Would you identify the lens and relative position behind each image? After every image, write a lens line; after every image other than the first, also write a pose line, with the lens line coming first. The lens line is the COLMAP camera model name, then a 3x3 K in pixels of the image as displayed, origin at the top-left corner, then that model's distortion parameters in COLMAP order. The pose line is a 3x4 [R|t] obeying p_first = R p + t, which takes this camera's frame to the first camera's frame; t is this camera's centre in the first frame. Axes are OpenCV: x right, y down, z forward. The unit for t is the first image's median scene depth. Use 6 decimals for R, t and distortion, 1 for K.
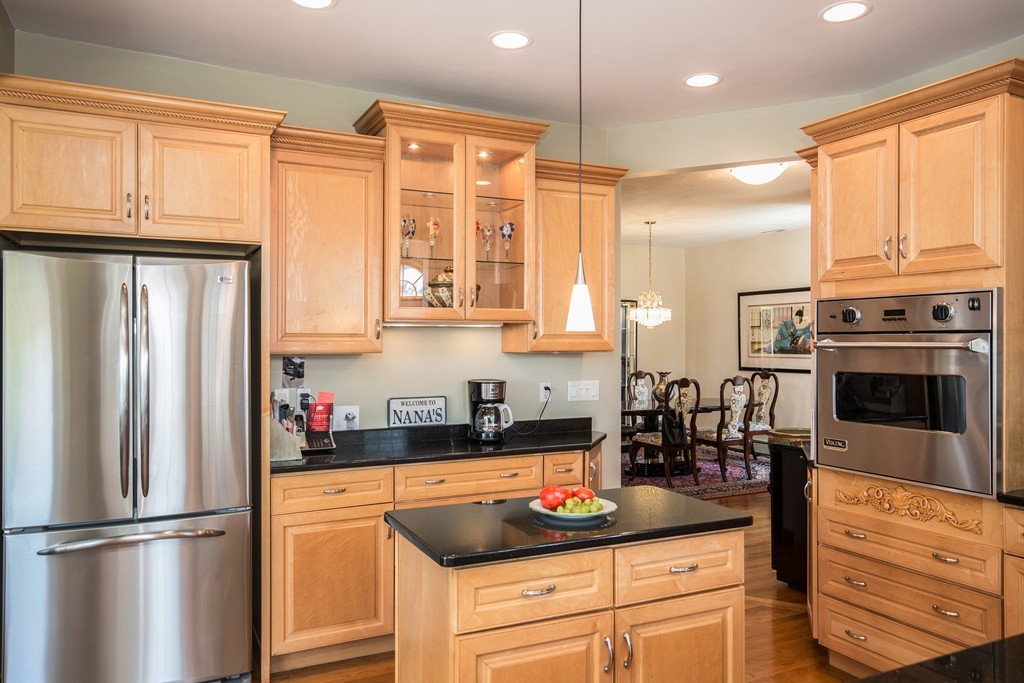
lens RADIAL K [[752.7, 0, 512.0], [0, 752.7, 341.5], [0, 0, 1]] dist [0.001575, -0.000182]
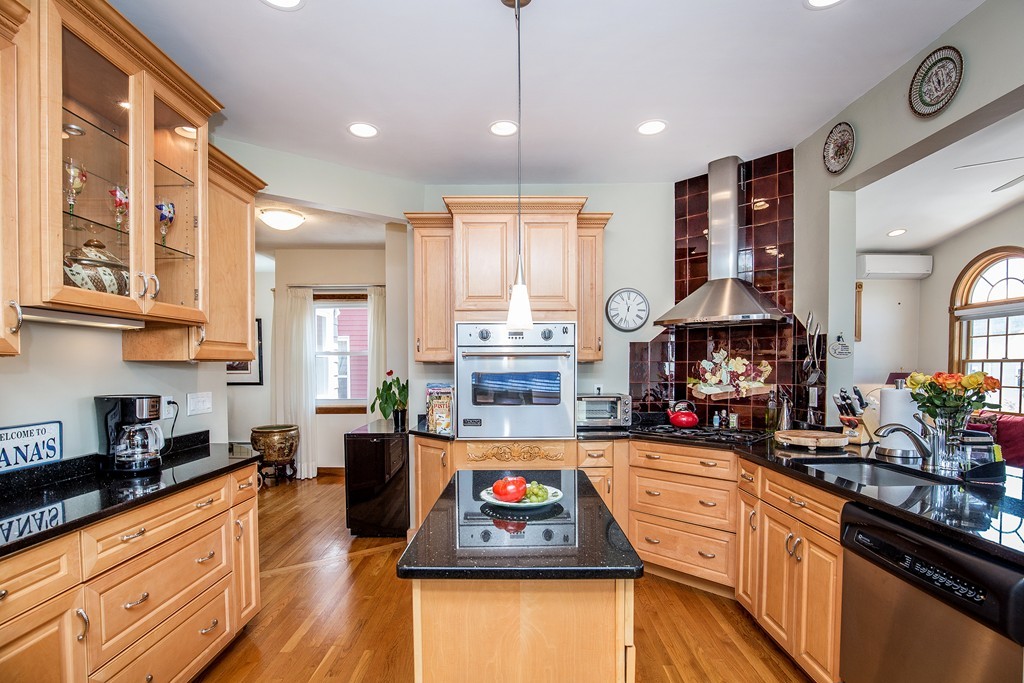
lens RADIAL K [[485.5, 0, 514.7], [0, 485.5, 380.1], [0, 0, 1]] dist [-0.015224, 0.000395]
pose [[0.444244, -0.028273, 0.895460, -0.306432], [0.002576, 0.999538, 0.030281, 0.021335], [-0.895902, -0.011146, 0.444111, 0.412310]]
